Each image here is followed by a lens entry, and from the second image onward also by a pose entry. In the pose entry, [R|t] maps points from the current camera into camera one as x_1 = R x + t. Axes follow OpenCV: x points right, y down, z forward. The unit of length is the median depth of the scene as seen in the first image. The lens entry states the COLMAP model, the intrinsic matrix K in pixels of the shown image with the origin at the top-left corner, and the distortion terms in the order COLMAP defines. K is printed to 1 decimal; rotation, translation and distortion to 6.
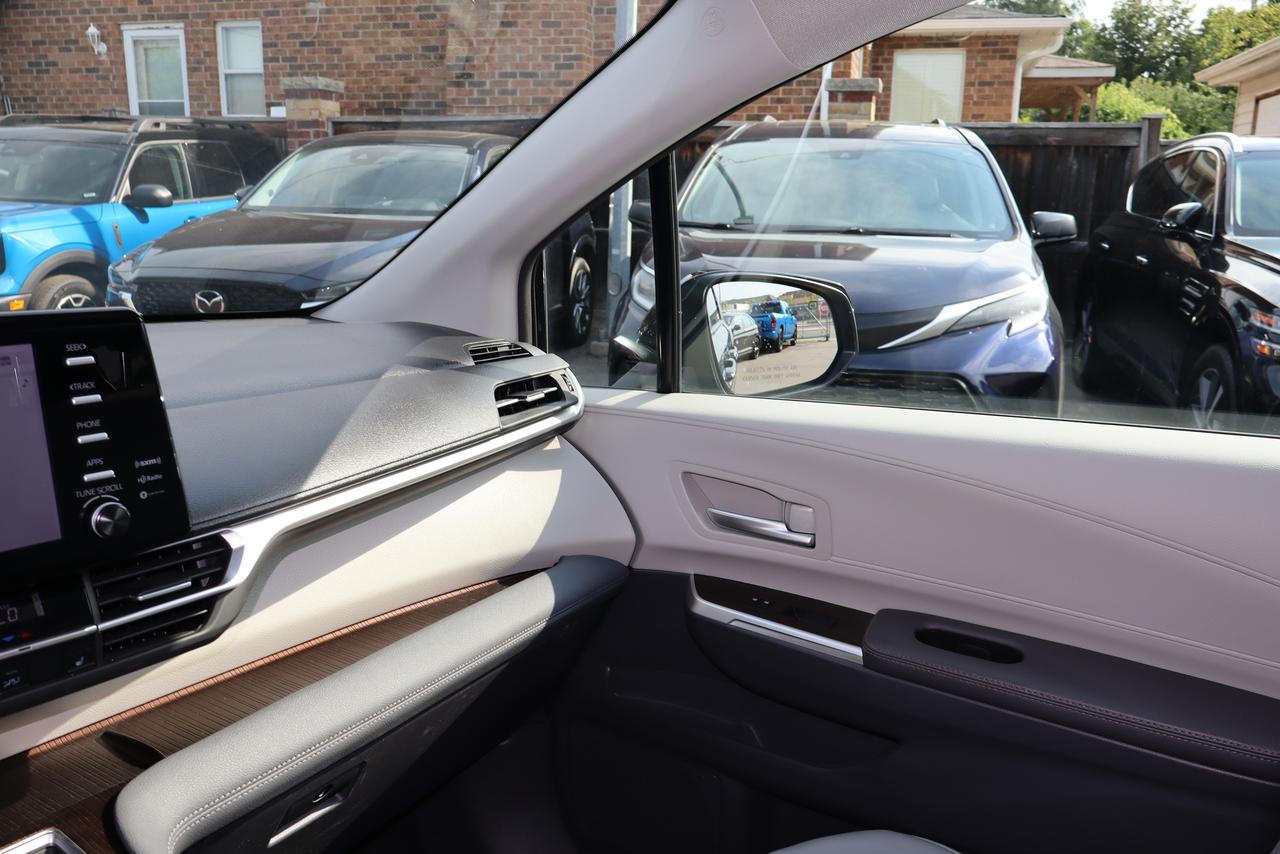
lens RADIAL K [[1075.3, 0, 640.0], [0, 1075.3, 427.0], [0, 0, 1]] dist [0.007547, -0.016335]
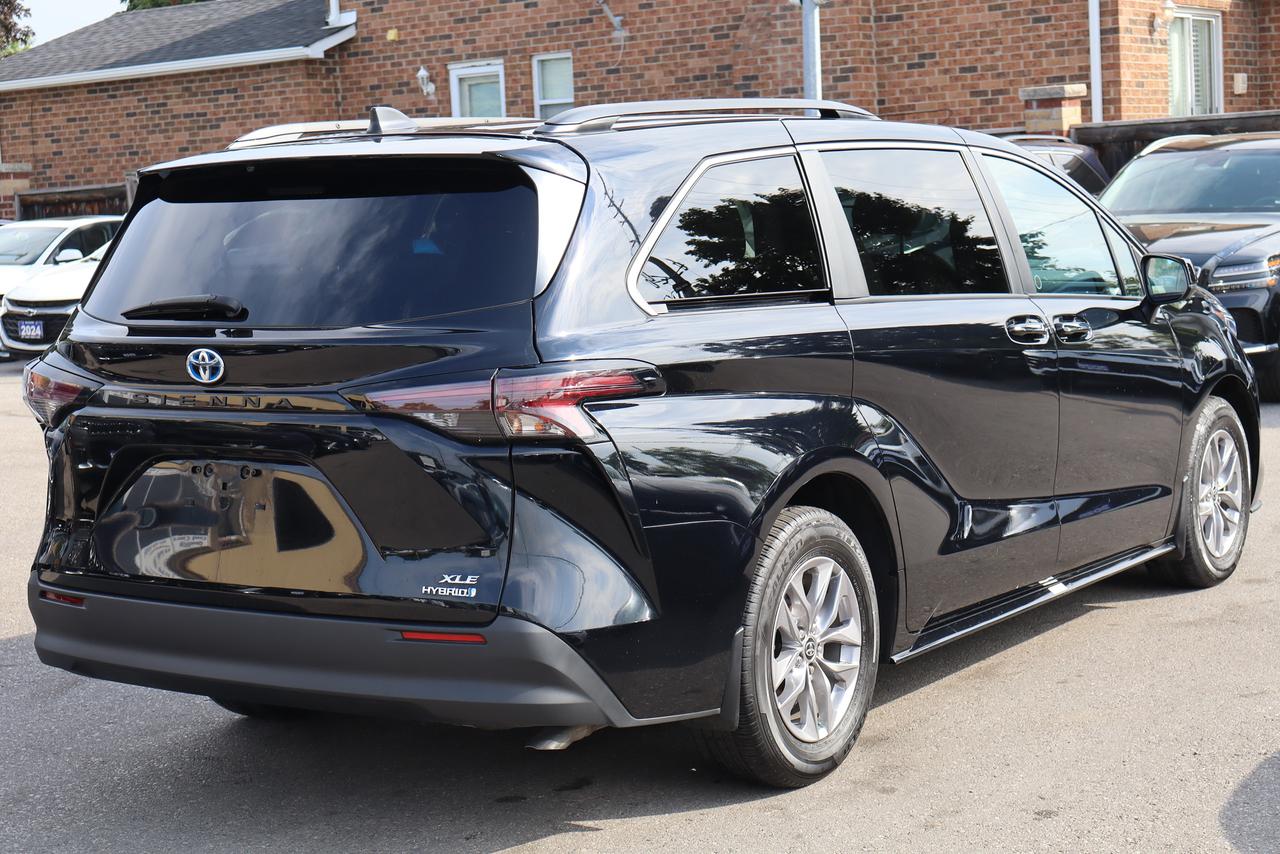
lens RADIAL K [[2275.5, 0, 640.0], [0, 2275.5, 427.0], [0, 0, 1]] dist [-0.029194, 0.011355]
pose [[0.923256, -0.023577, -0.383461, 0.508375], [-0.017583, 0.994476, -0.103480, 0.185851], [0.383783, 0.102281, 0.917741, -0.877525]]
